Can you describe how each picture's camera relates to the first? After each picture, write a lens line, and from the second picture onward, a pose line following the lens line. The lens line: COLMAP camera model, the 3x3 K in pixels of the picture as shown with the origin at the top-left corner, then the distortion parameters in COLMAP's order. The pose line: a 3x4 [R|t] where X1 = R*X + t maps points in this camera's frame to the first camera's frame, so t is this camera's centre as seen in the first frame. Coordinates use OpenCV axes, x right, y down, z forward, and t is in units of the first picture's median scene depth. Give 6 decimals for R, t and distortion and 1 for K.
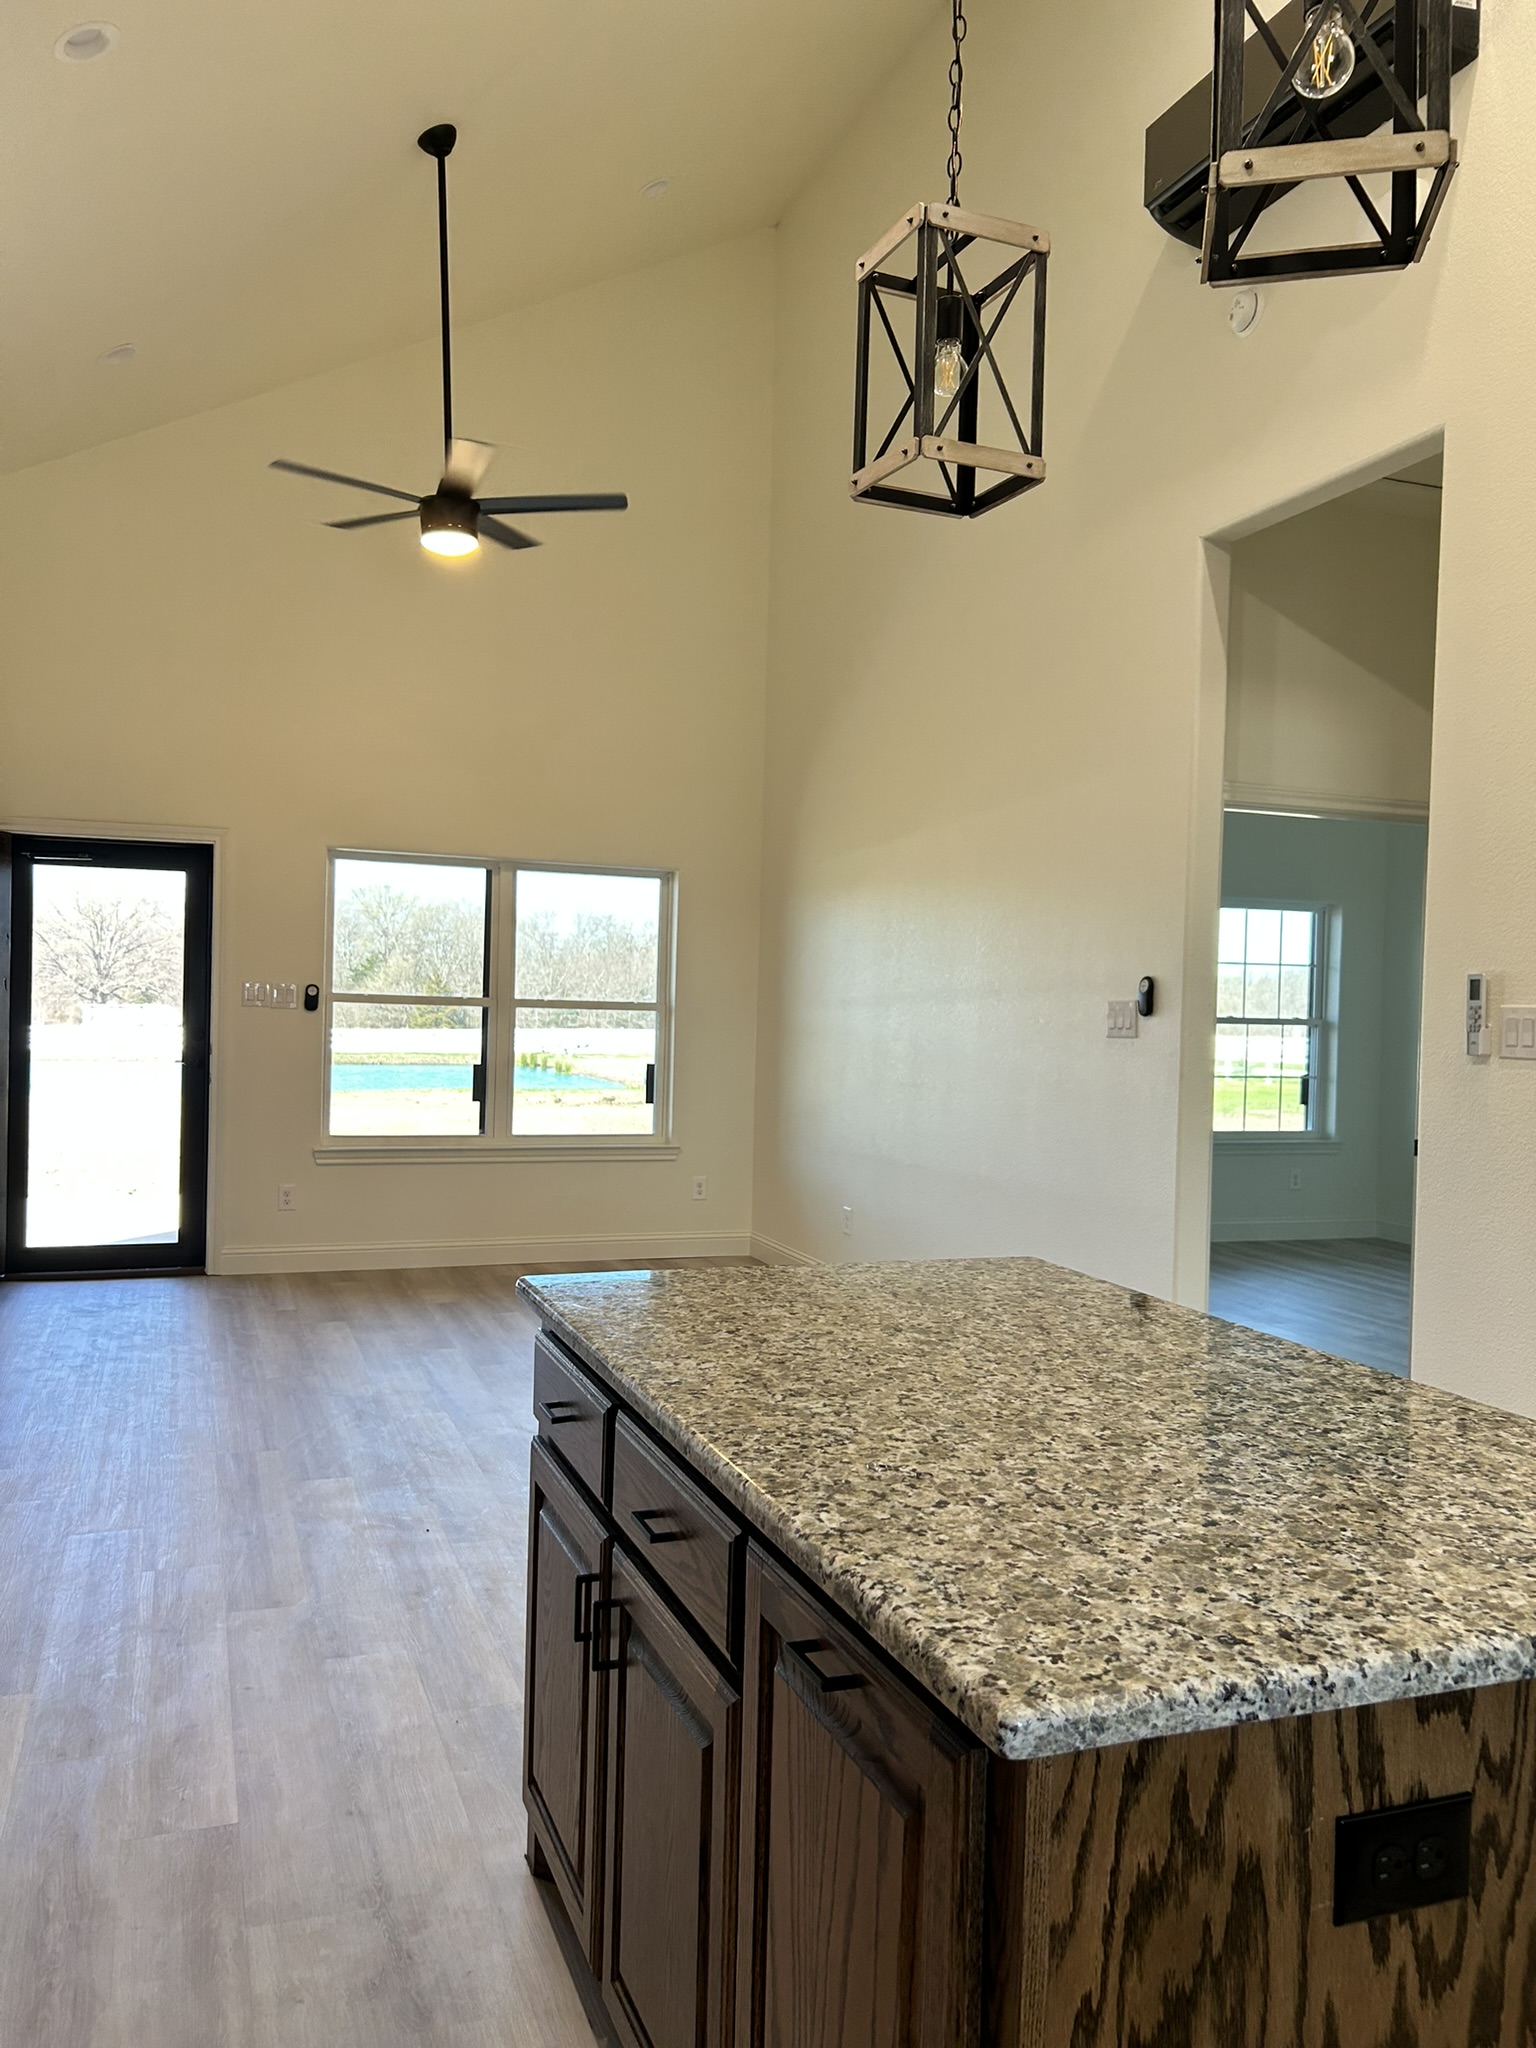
lens RADIAL K [[1535.5, 0, 777.7], [0, 1535.5, 1033.9], [0, 0, 1]] dist [0.020848, -0.029047]
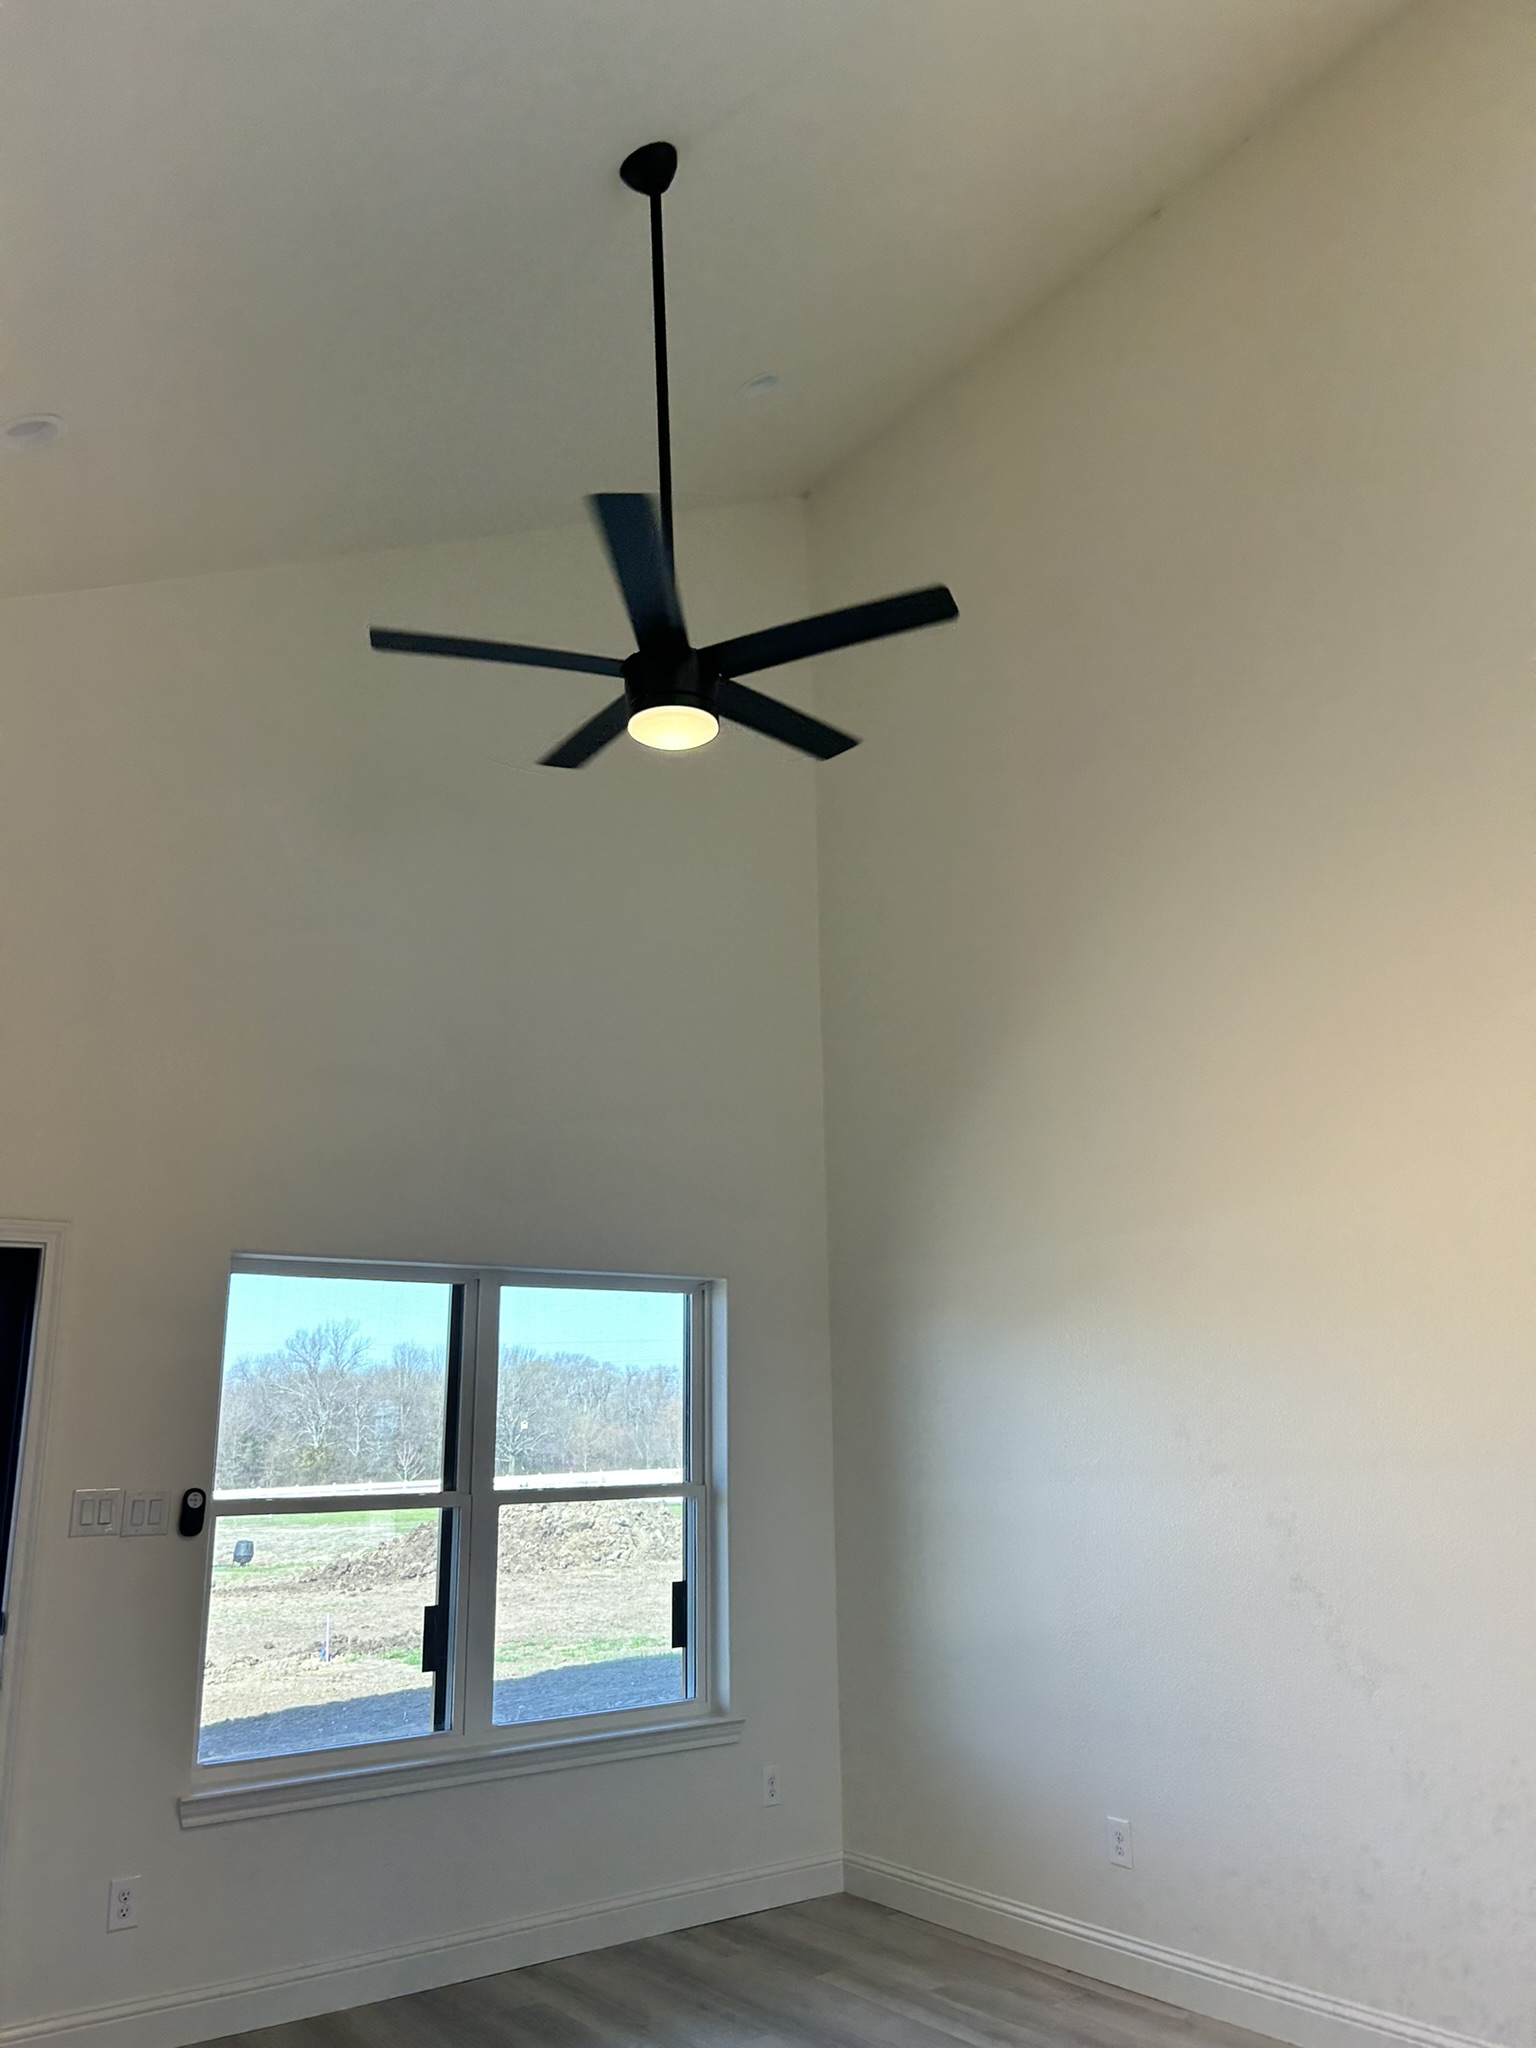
lens RADIAL K [[1535.5, 0, 776.8], [0, 1535.5, 1002.5], [0, 0, 1]] dist [0.020848, -0.029047]
pose [[0.965561, 0.024980, 0.258976, -0.243830], [0.052704, 0.955965, -0.288709, -0.027669], [-0.254784, 0.292415, 0.921726, 0.349036]]
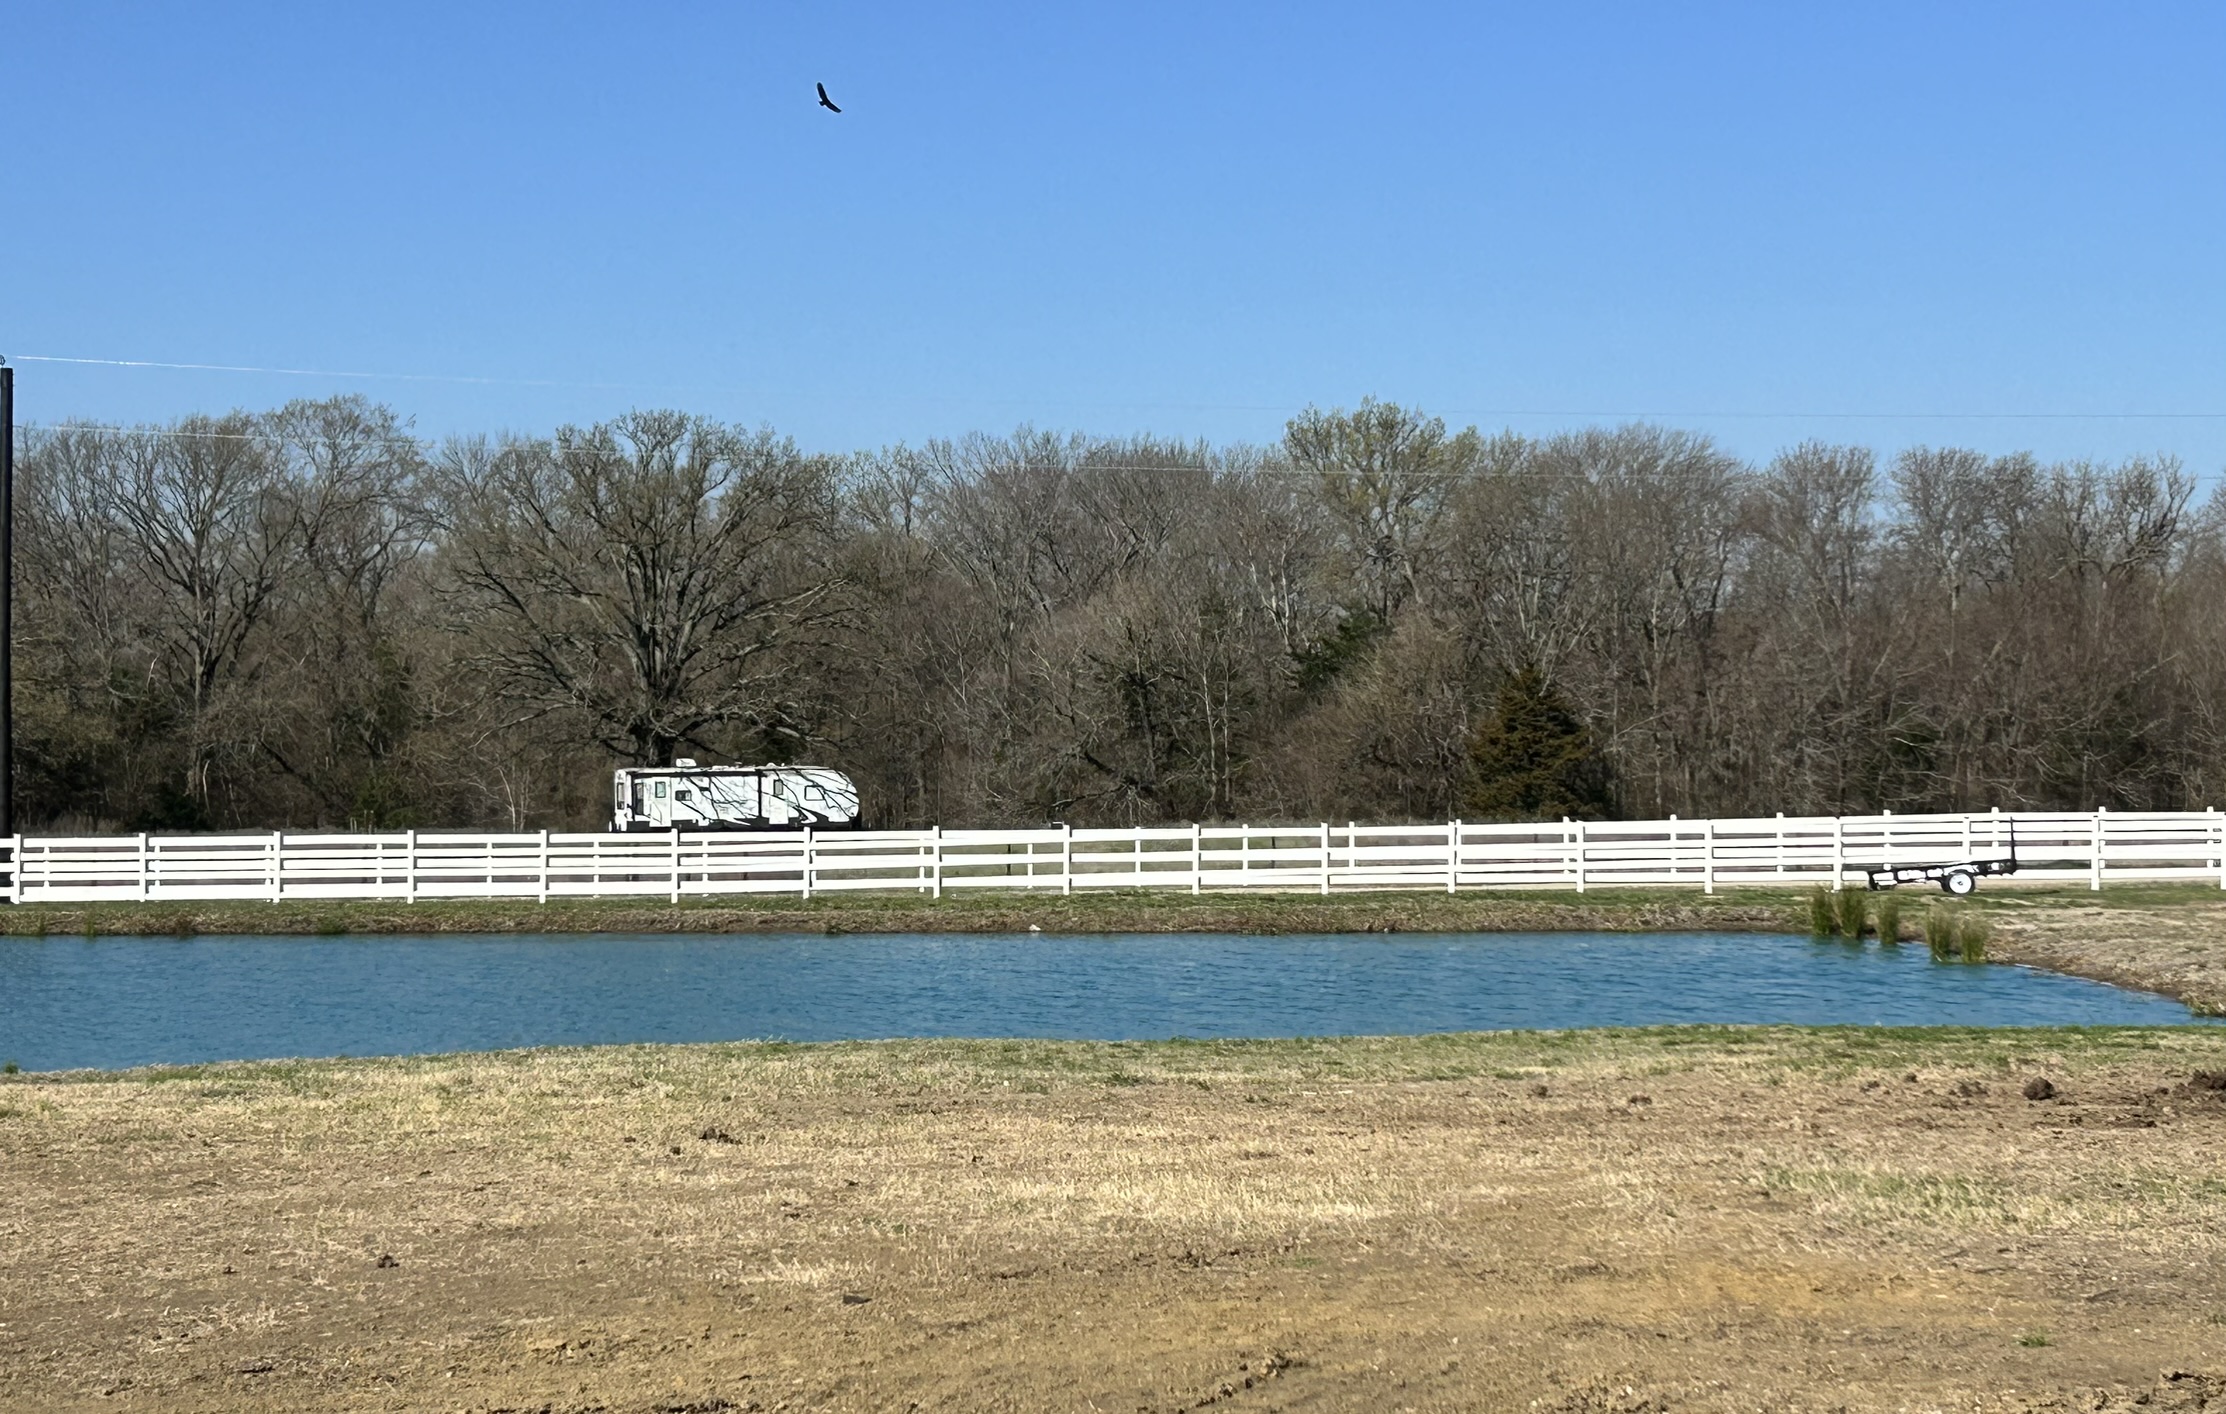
lens RADIAL K [[4057.0, 0, 1121.2], [0, 4057.0, 718.3], [0, 0, 1]] dist [0.112735, 0.000000]
pose [[0.955154, -0.022353, -0.295265, -0.030134], [0.015726, 0.999569, -0.024801, -0.003643], [0.295692, 0.019046, 0.955093, 0.068006]]
